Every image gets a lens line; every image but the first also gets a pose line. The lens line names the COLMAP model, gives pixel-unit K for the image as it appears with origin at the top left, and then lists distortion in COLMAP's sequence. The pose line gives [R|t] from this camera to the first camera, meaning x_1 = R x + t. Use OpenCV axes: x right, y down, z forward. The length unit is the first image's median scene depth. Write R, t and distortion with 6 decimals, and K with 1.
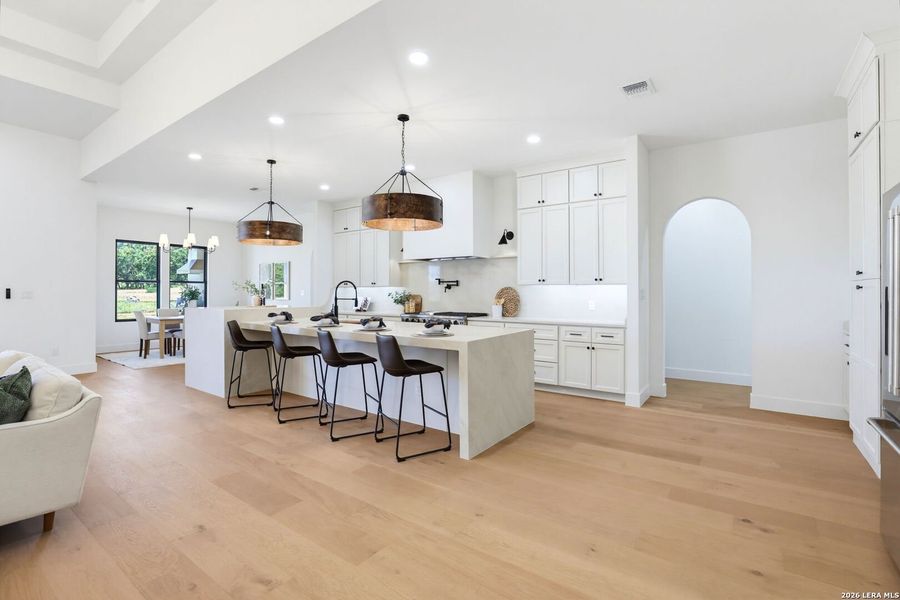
lens RADIAL K [[412.0, 0, 451.6], [0, 412.0, 290.7], [0, 0, 1]] dist [-0.018876, 0.000909]
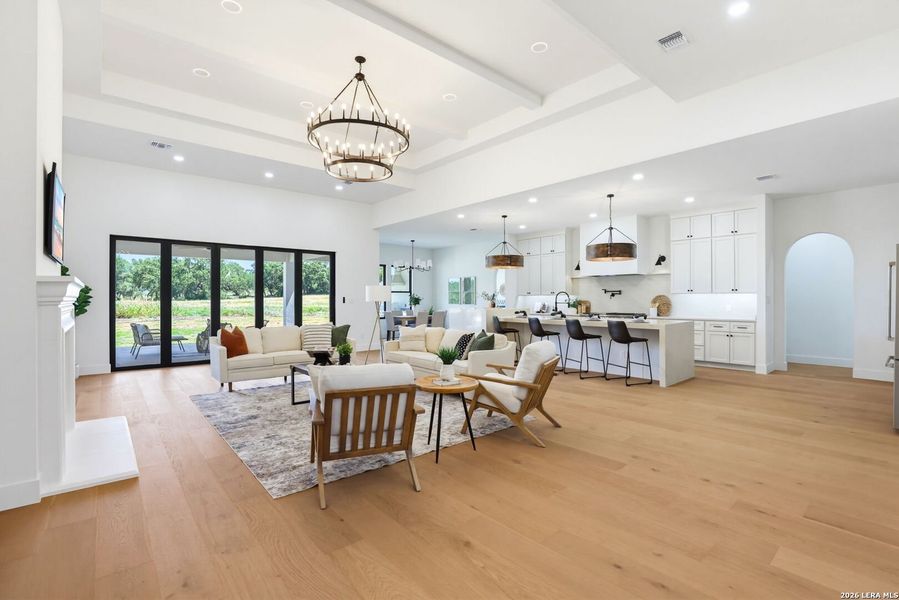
lens RADIAL K [[409.4, 0, 449.8], [0, 409.4, 298.6], [0, 0, 1]] dist [-0.042086, 0.009294]
pose [[0.973216, -0.001494, -0.229889, -0.293976], [0.001946, 0.999997, 0.001742, -0.000422], [0.229886, -0.002143, 0.973215, -0.611632]]
